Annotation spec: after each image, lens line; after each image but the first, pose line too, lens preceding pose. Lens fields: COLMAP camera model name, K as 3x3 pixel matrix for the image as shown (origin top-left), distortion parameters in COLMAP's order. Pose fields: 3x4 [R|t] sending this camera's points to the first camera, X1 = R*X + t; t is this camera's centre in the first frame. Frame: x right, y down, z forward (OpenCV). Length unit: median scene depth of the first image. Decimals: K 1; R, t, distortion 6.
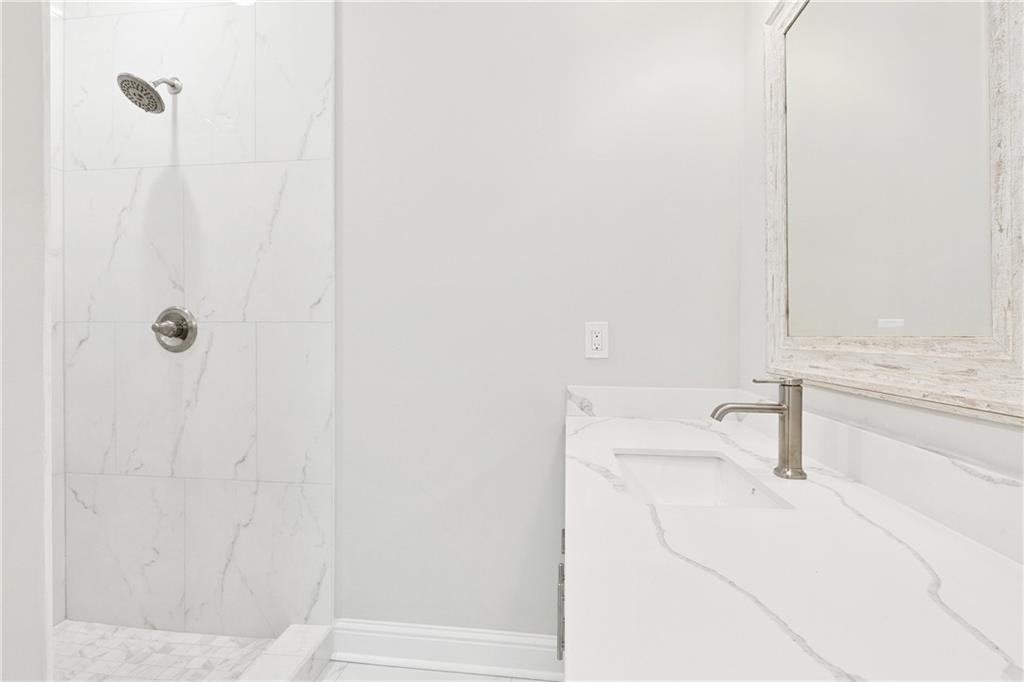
lens RADIAL K [[464.2, 0, 505.8], [0, 464.2, 336.4], [0, 0, 1]] dist [-0.014316, -0.000288]
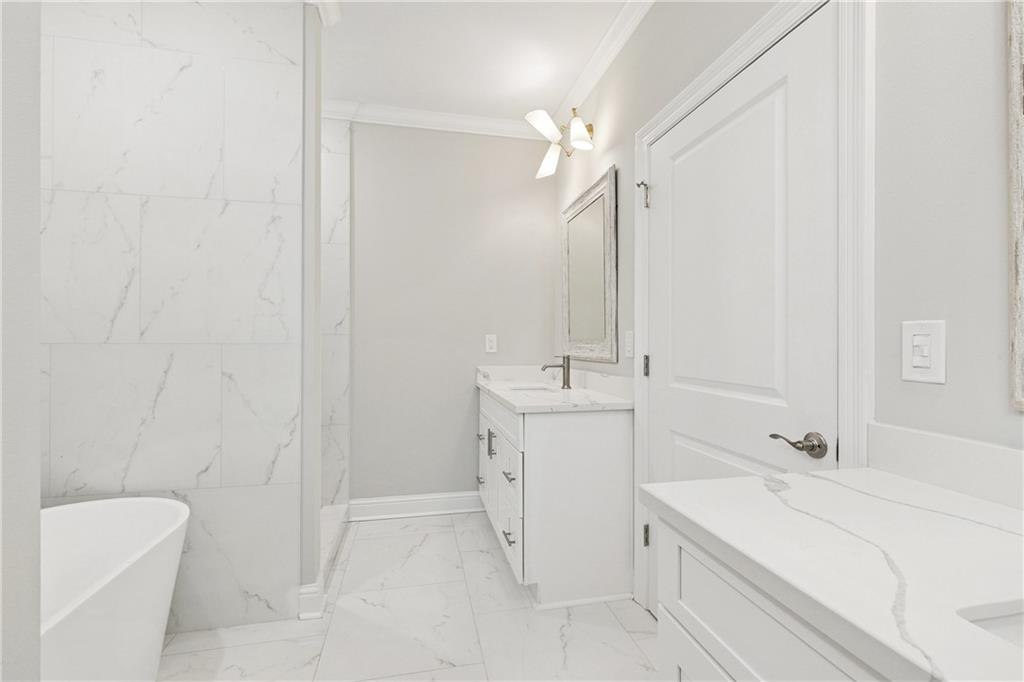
lens RADIAL K [[464.2, 0, 512.6], [0, 464.2, 342.5], [0, 0, 1]] dist [-0.014316, -0.000288]
pose [[0.938406, -0.000326, 0.345536, -0.440070], [0.002434, 0.999981, -0.005666, 0.013924], [-0.345527, 0.006158, 0.938388, -1.004758]]
